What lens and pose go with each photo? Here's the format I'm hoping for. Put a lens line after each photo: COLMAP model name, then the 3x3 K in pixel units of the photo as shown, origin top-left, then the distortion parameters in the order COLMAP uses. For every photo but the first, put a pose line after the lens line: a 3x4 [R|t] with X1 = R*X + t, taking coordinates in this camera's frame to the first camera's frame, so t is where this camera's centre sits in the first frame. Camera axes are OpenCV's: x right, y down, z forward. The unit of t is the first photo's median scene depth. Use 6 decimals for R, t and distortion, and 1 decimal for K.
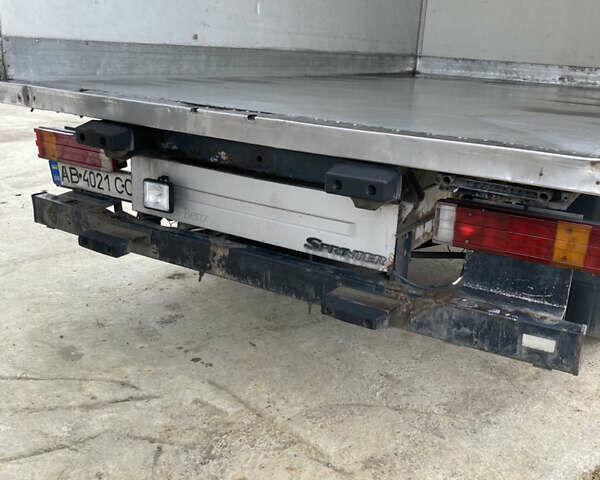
lens RADIAL K [[664.2, 0, 300.0], [0, 664.2, 240.0], [0, 0, 1]] dist [0.069684, -0.132139]
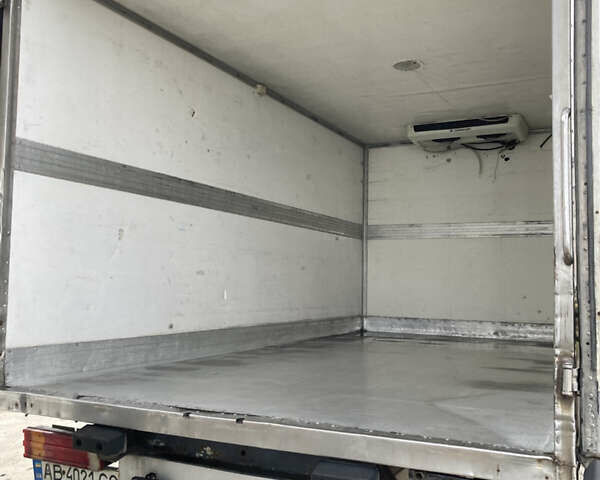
lens RADIAL K [[664.2, 0, 300.0], [0, 664.2, 240.0], [0, 0, 1]] dist [0.069684, -0.132139]
pose [[0.995809, -0.030409, 0.086255, -0.043013], [0.058561, 0.936422, -0.345954, -0.053799], [-0.070251, 0.349556, 0.934278, -0.123090]]
